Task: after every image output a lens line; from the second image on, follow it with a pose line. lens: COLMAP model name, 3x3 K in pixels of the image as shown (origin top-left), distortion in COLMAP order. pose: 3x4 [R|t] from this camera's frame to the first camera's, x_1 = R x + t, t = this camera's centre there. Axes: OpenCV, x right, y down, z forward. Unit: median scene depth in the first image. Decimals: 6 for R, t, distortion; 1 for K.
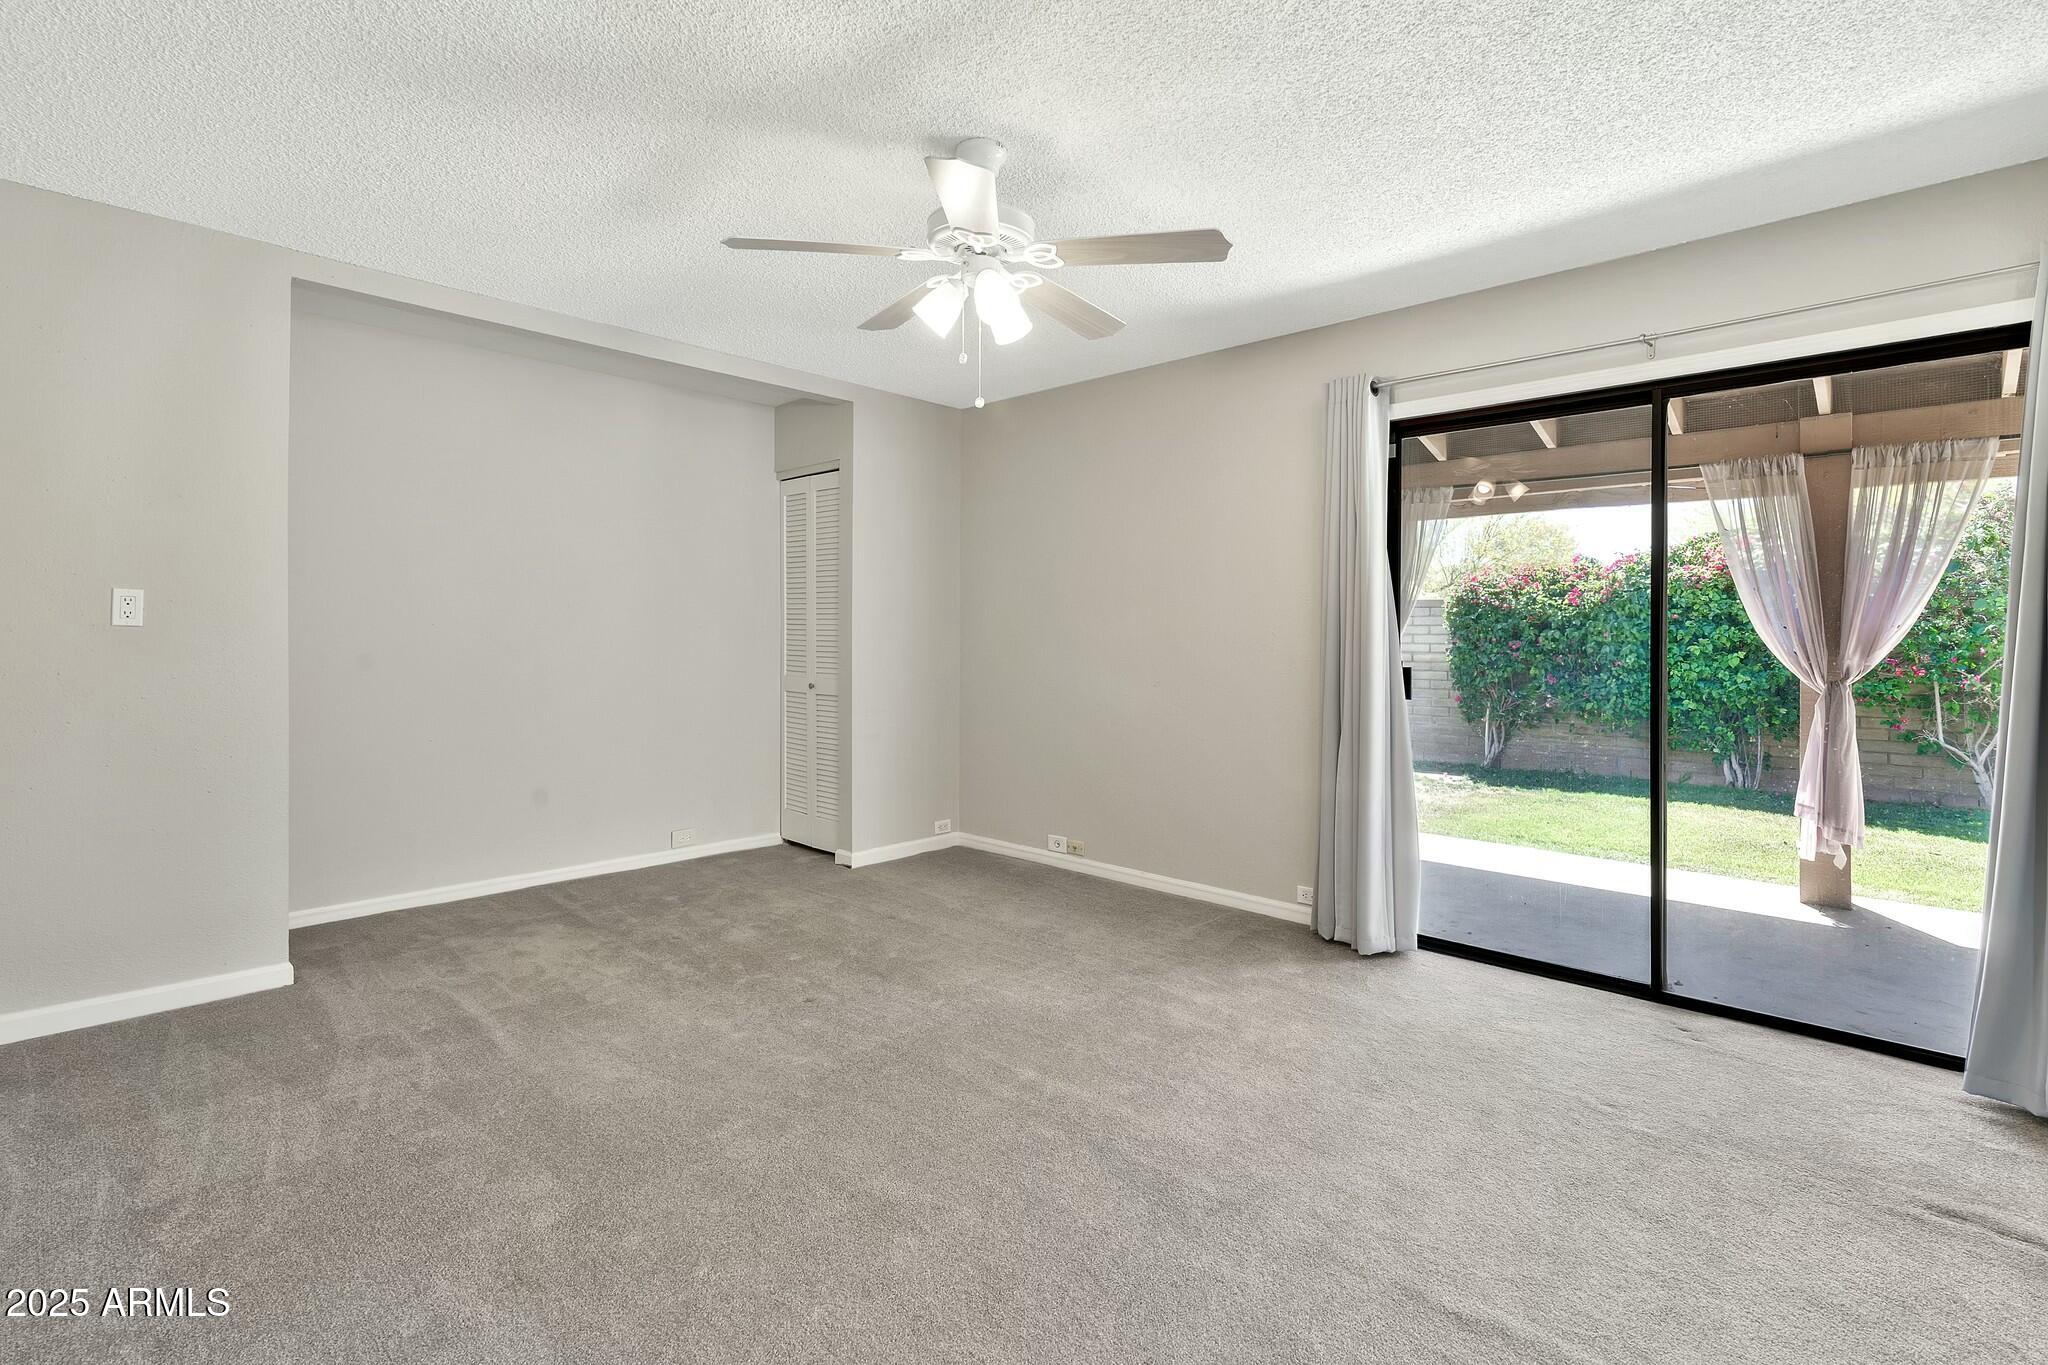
lens RADIAL K [[945.0, 0, 1024.8], [0, 945.0, 668.1], [0, 0, 1]] dist [-0.002179, -0.000333]
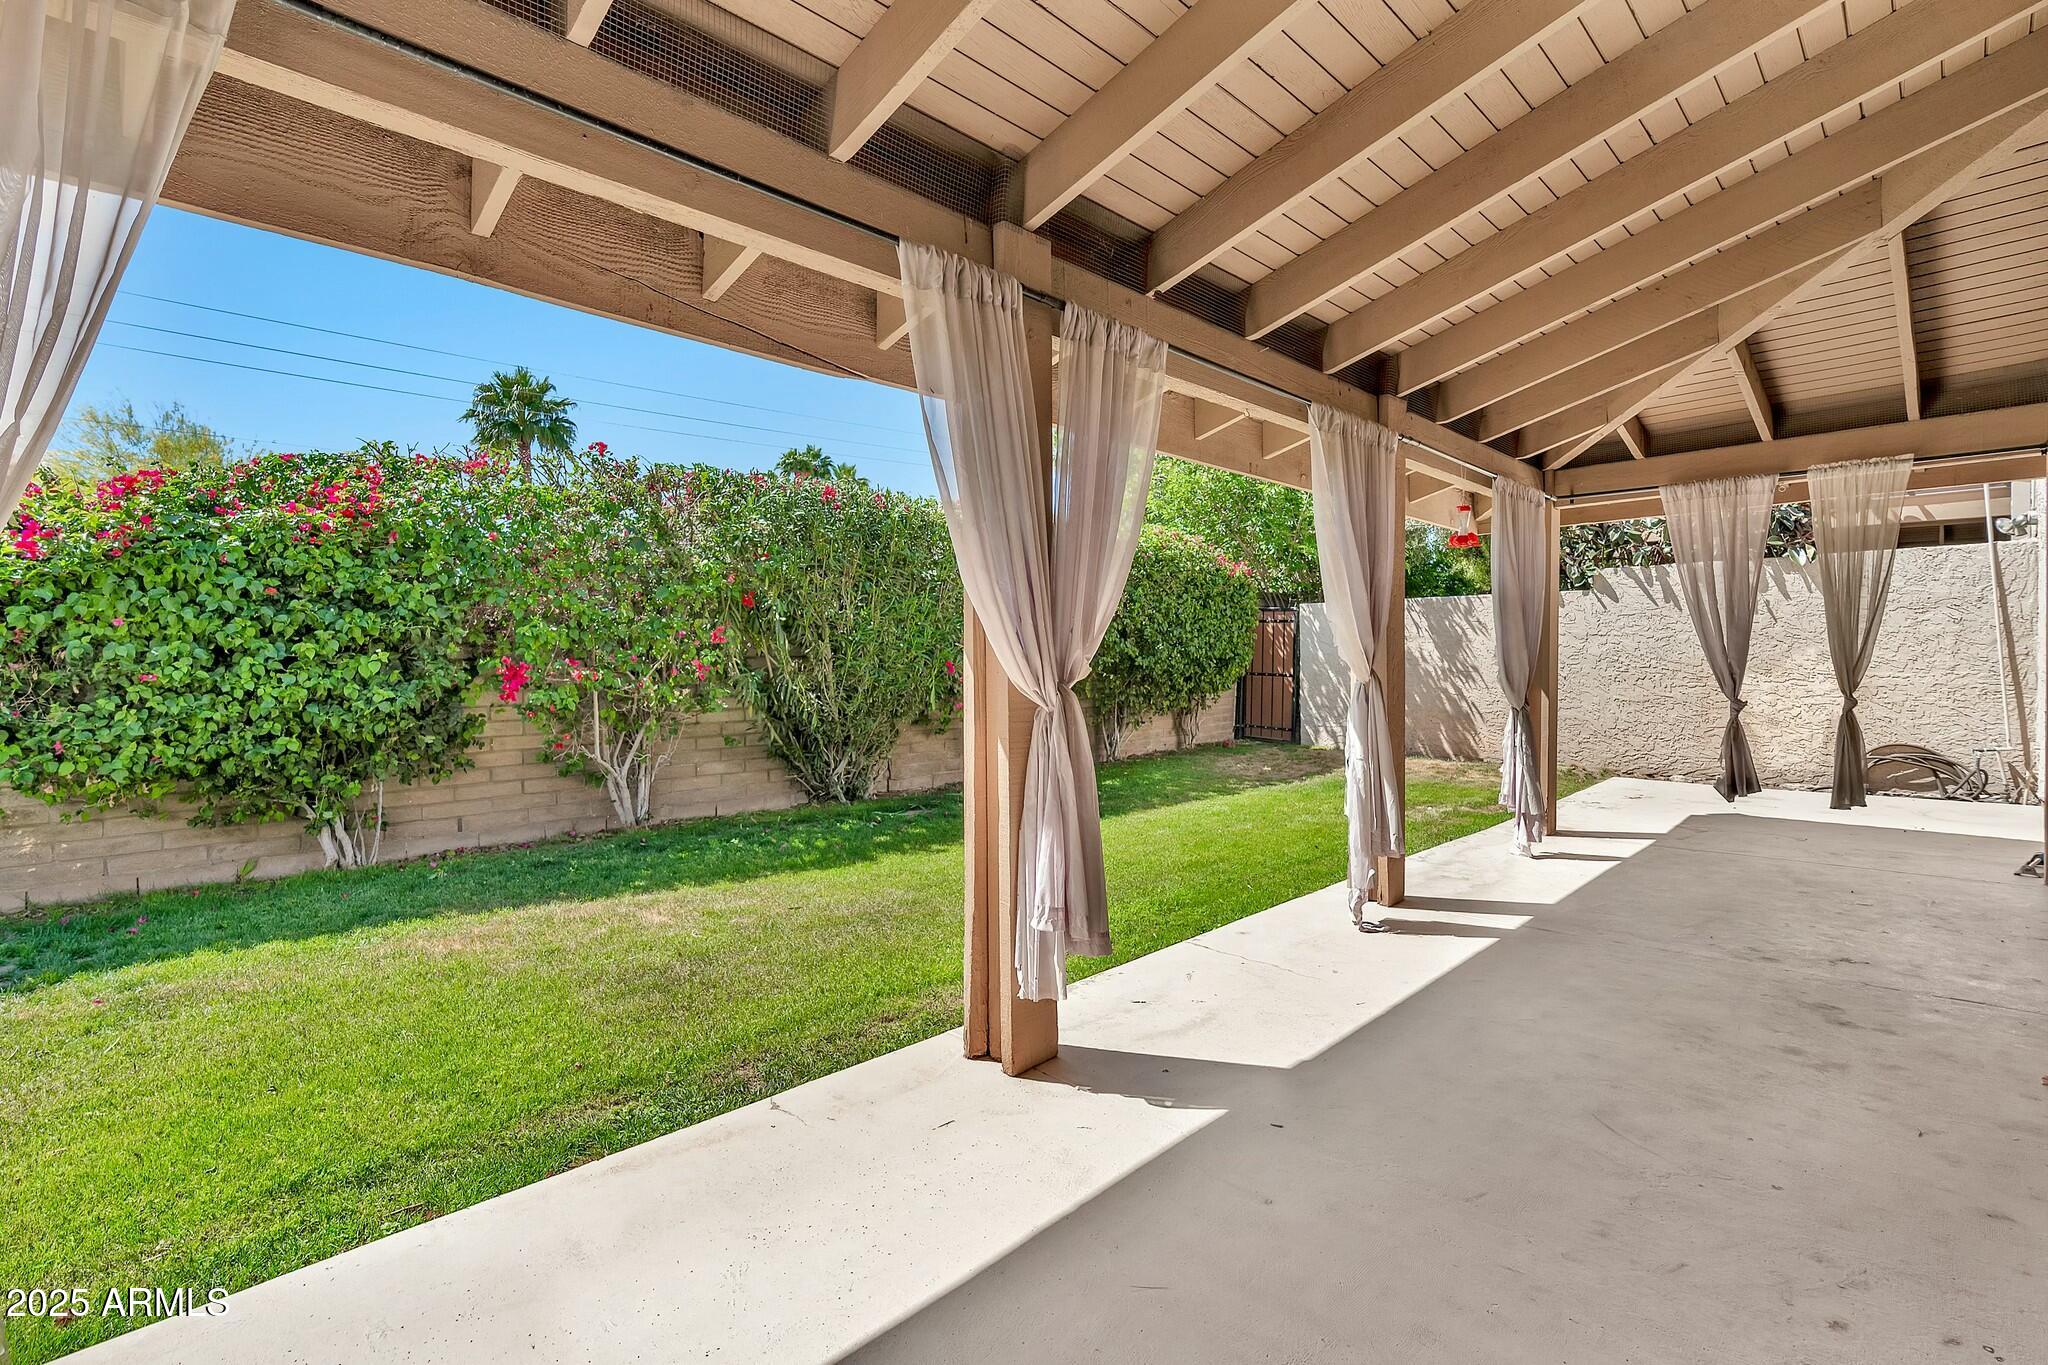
lens RADIAL K [[945.0, 0, 1024.3], [0, 945.0, 662.1], [0, 0, 1]] dist [-0.002179, -0.000333]
pose [[0.029522, -0.018058, 0.999401, 0.137947], [0.033720, 0.999286, 0.017060, -0.006566], [-0.998995, 0.033197, 0.030110, 0.526111]]
